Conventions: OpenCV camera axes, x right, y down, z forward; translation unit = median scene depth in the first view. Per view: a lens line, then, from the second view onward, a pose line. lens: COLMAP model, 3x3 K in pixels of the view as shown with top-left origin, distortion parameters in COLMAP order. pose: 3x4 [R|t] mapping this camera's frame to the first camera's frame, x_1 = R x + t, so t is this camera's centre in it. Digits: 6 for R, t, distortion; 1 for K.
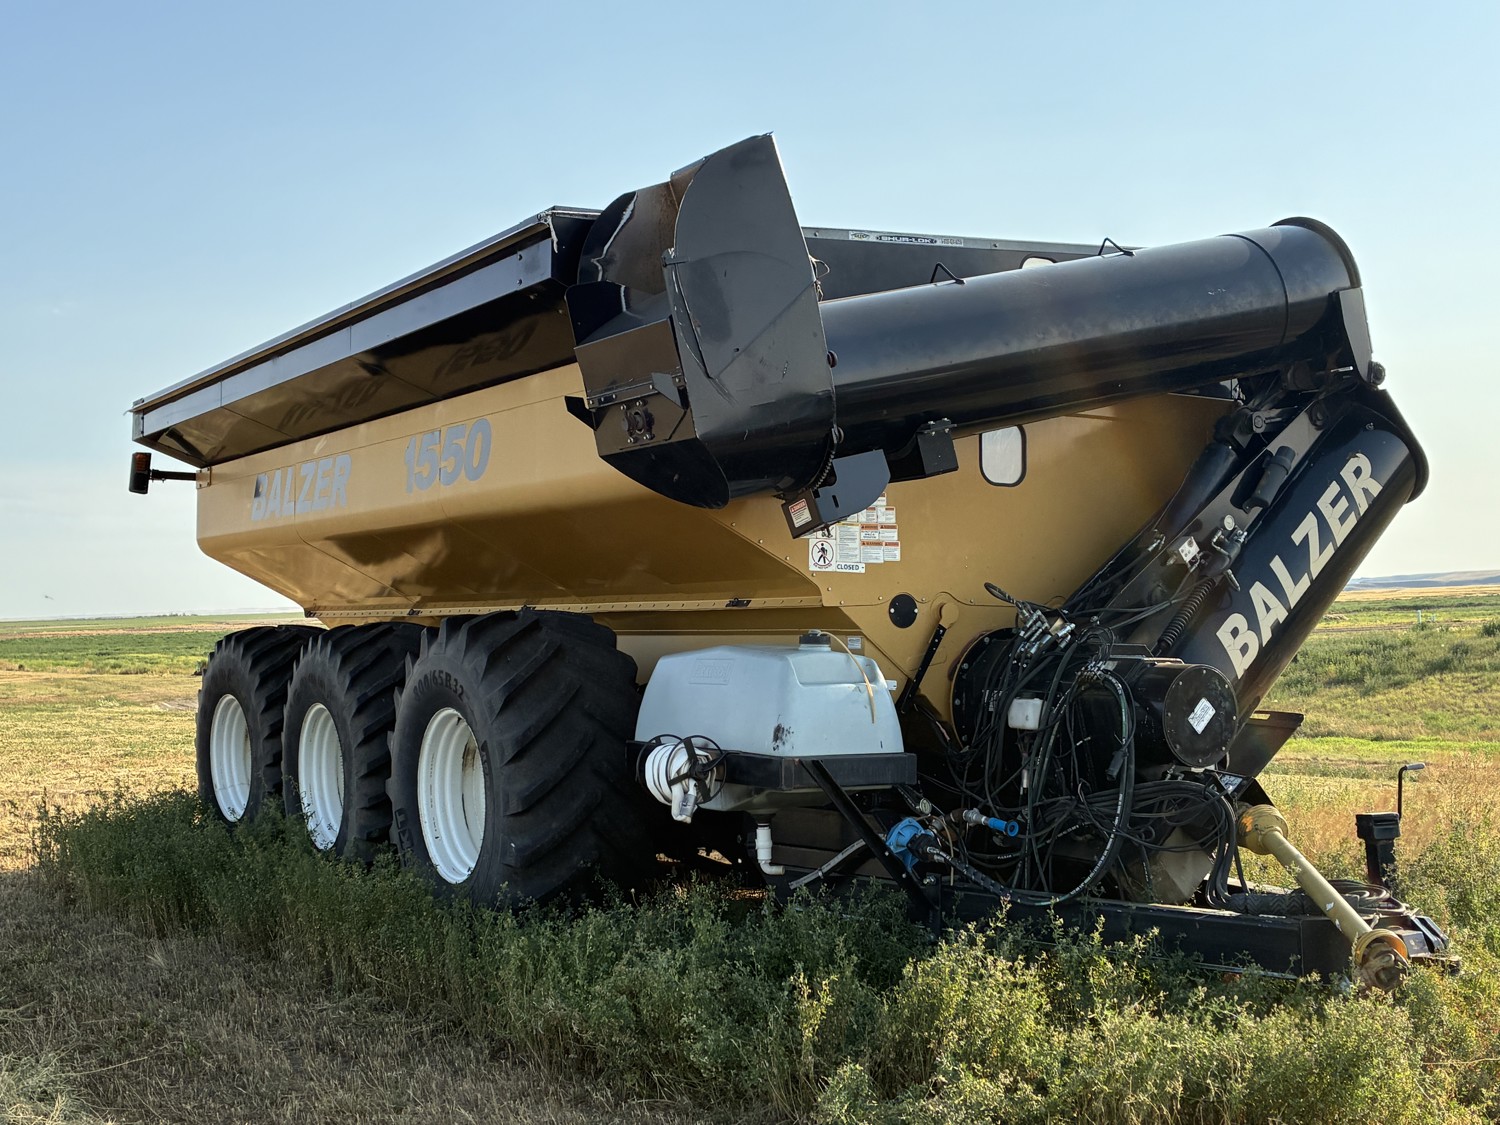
lens RADIAL K [[1866.3, 0, 750.0], [0, 1866.3, 562.5], [0, 0, 1]] dist [0.125305, -0.013352]
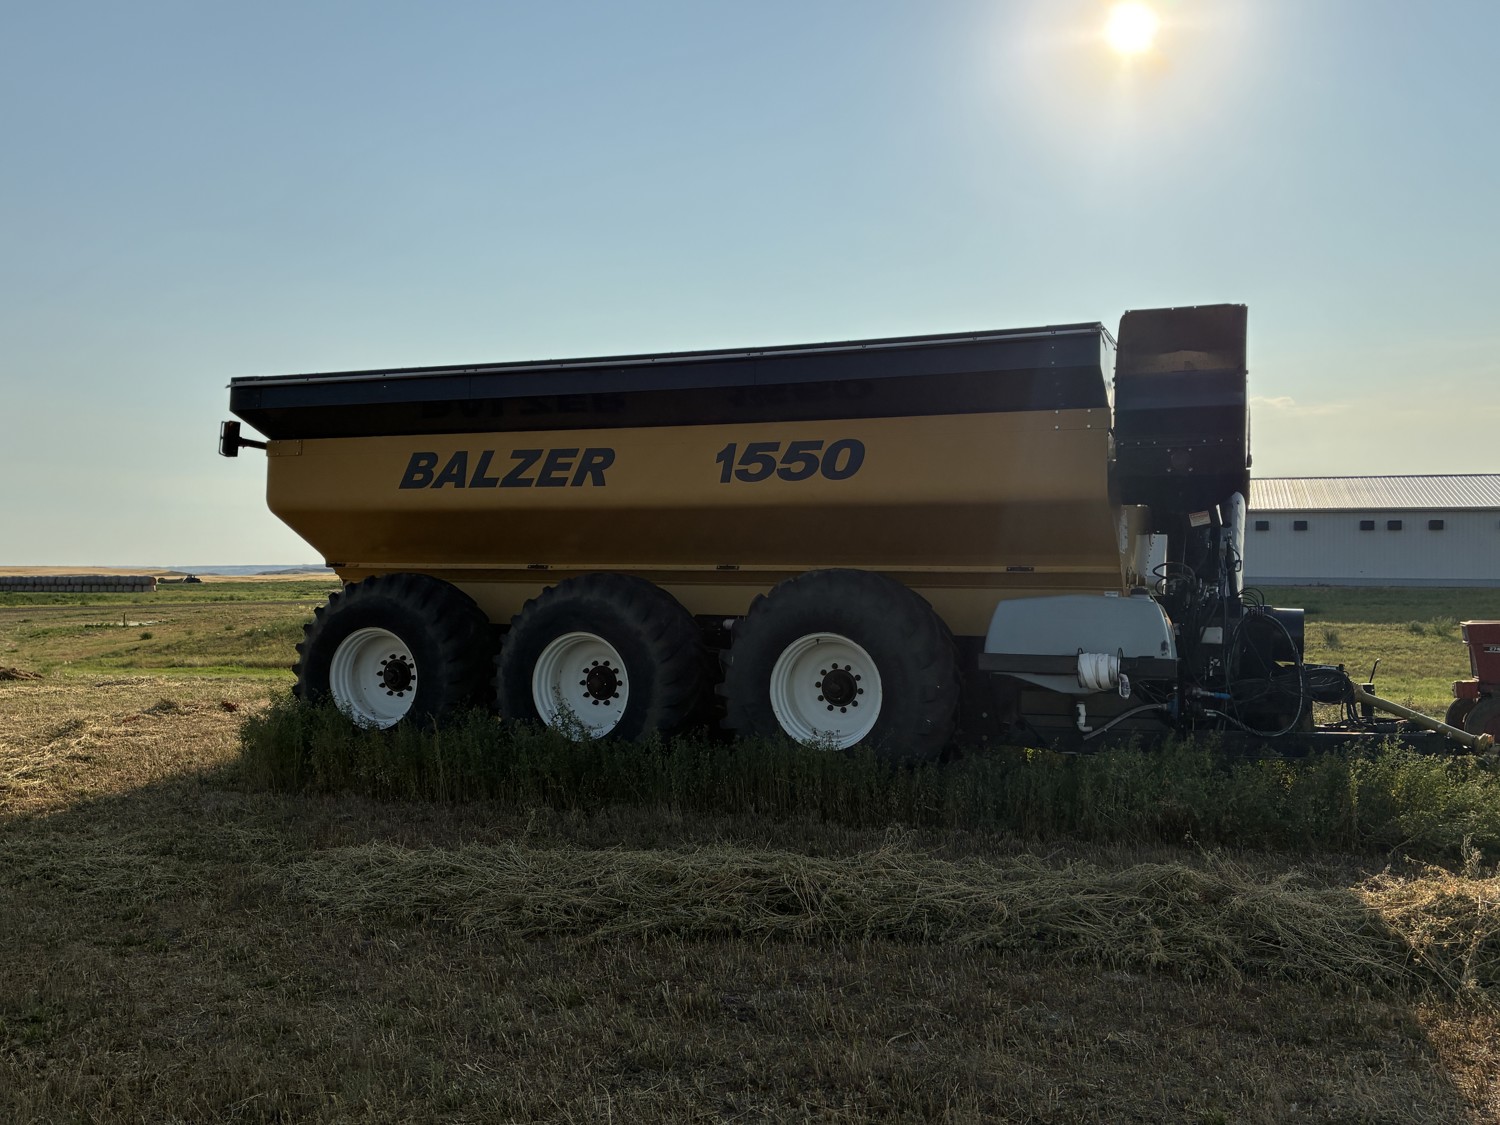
lens RADIAL K [[1318.7, 0, 750.0], [0, 1318.7, 562.5], [0, 0, 1]] dist [0.114145, -0.001981]
pose [[0.793627, 0.035916, 0.607344, -0.964412], [-0.041377, 0.999131, -0.005017, 0.033973], [-0.606996, -0.021148, 0.794423, 0.240116]]
